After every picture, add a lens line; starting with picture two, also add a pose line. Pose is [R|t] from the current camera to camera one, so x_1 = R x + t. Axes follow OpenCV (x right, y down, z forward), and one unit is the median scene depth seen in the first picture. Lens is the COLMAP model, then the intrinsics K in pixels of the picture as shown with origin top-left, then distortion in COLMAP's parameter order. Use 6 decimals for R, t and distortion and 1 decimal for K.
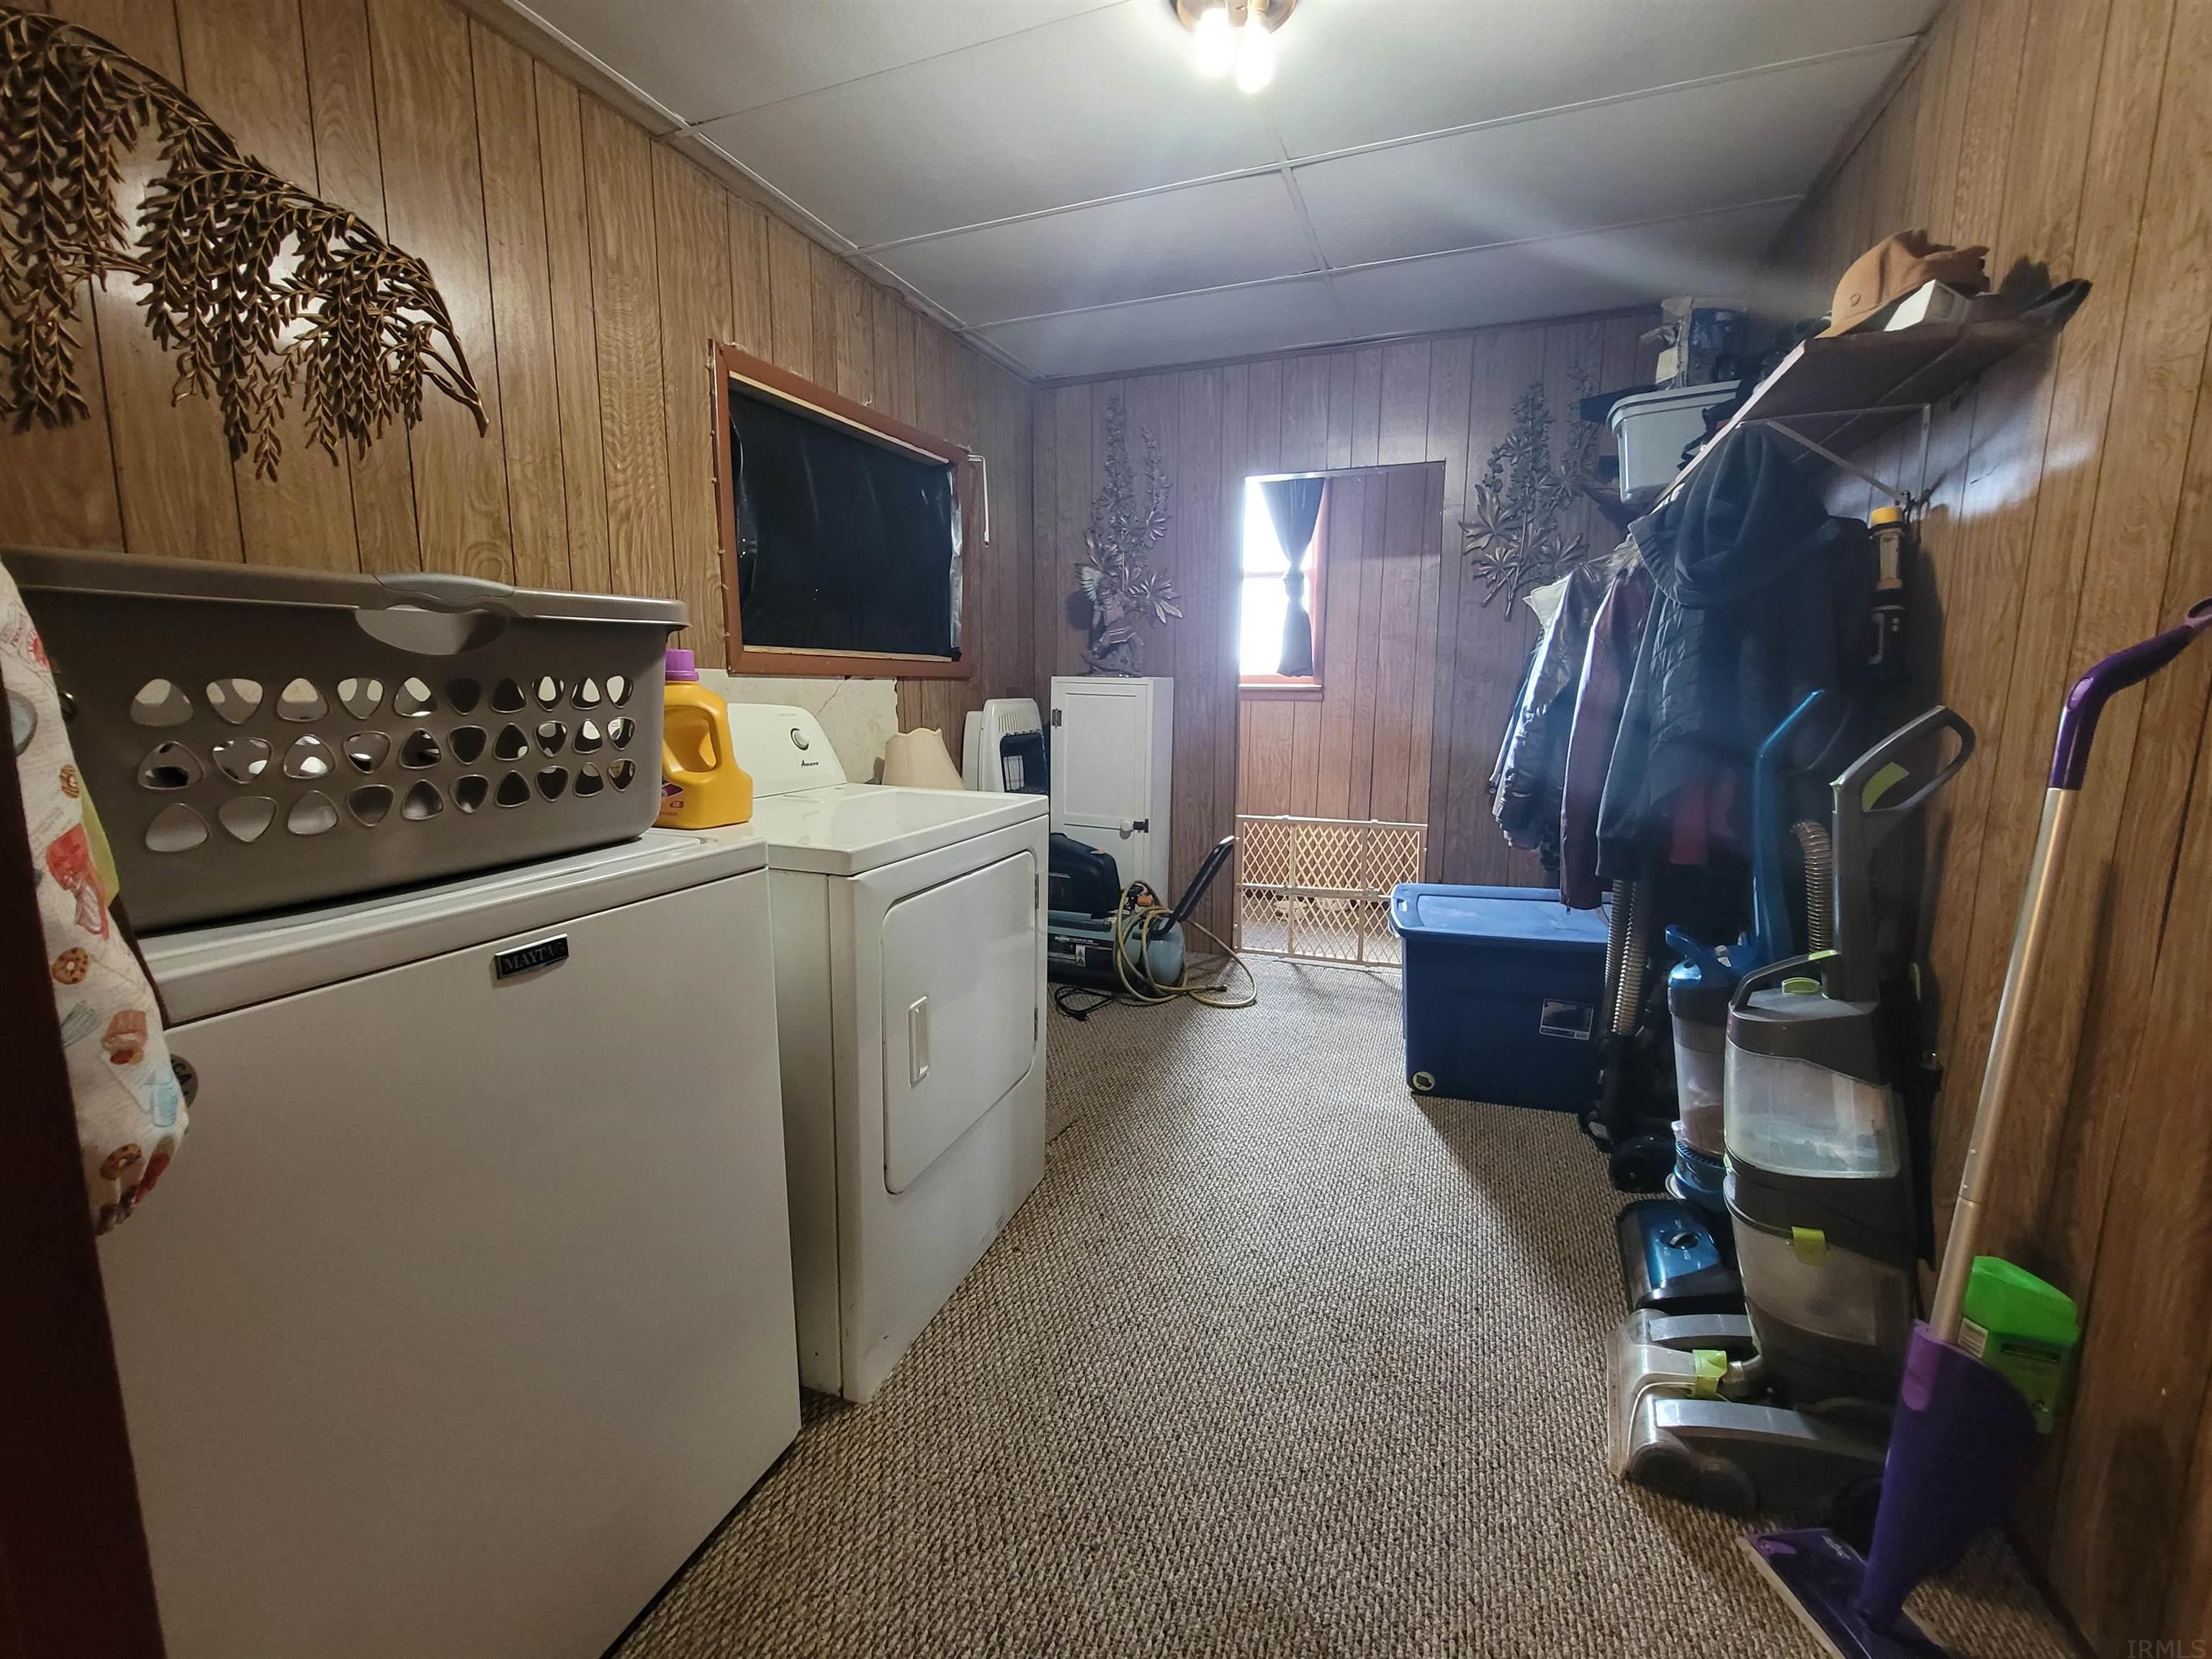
lens RADIAL K [[911.1, 0, 1108.6], [0, 911.1, 820.9], [0, 0, 1]] dist [-0.011790, 0.000038]
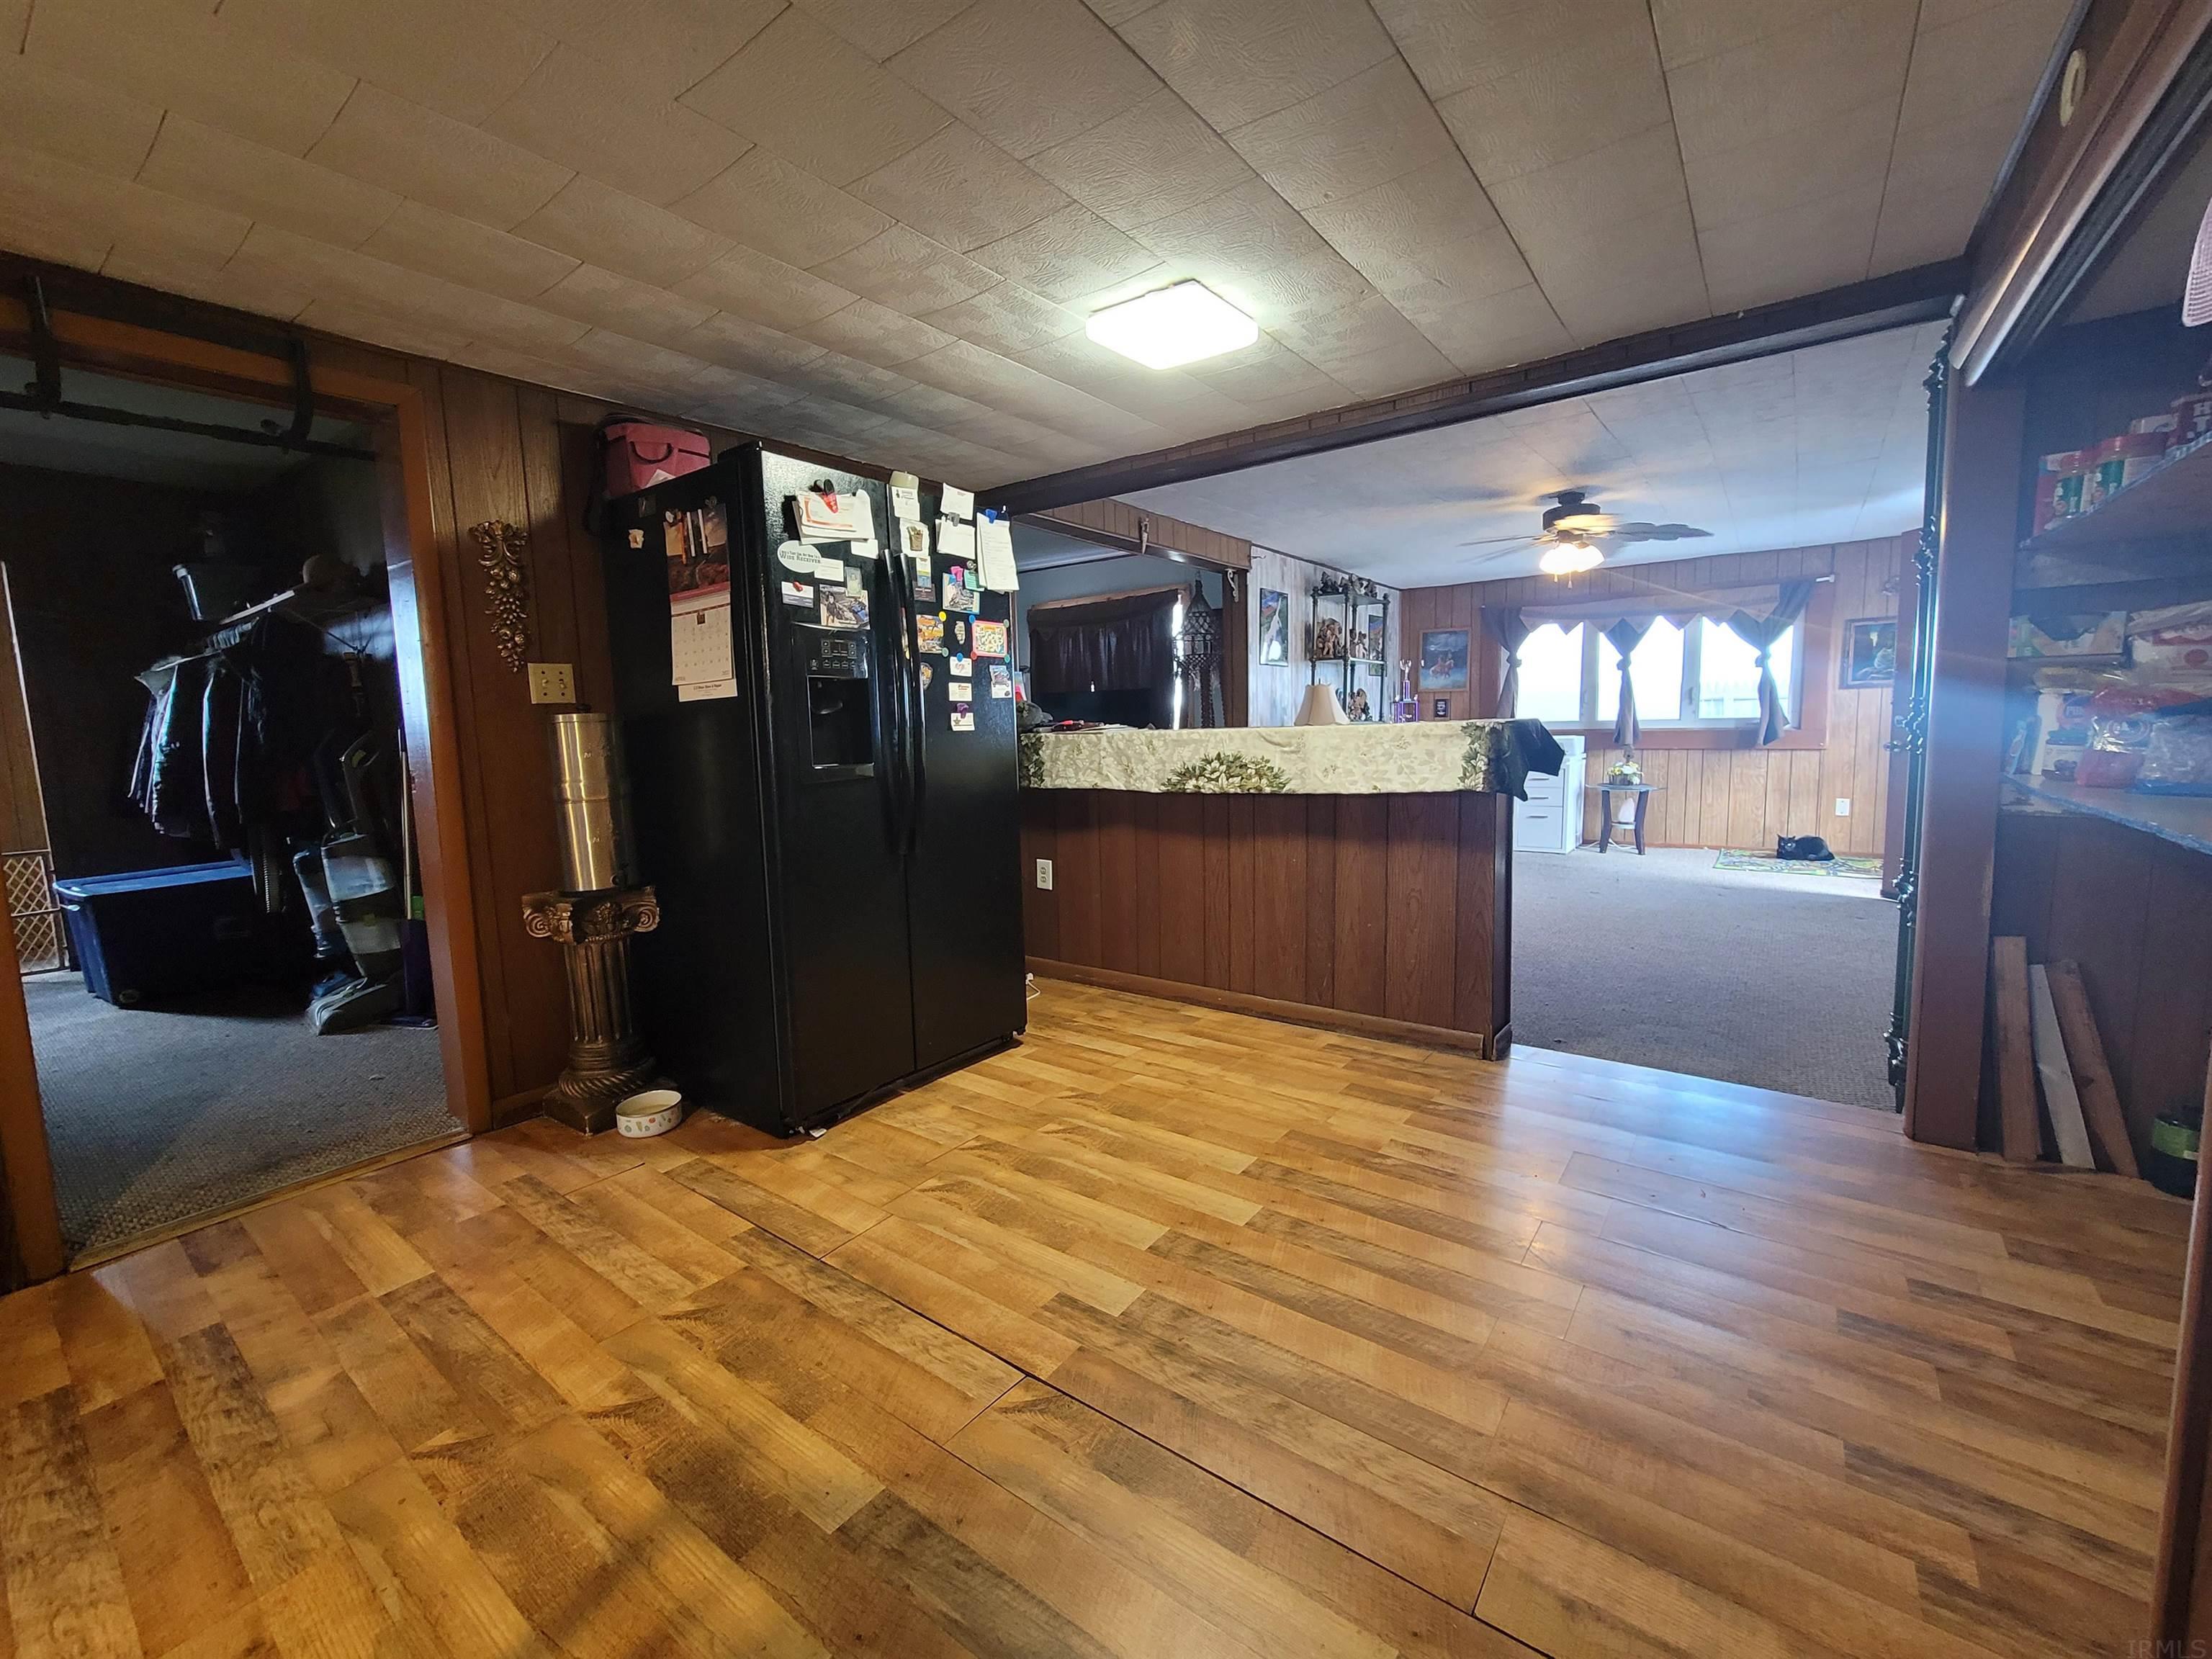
lens RADIAL K [[911.1, 0, 1108.6], [0, 911.1, 820.9], [0, 0, 1]] dist [-0.011790, 0.000038]
pose [[0.238117, -0.114576, 0.964455, -1.029745], [0.167579, 0.982971, 0.075402, 0.253096], [-0.956670, 0.143668, 0.253263, -1.489762]]
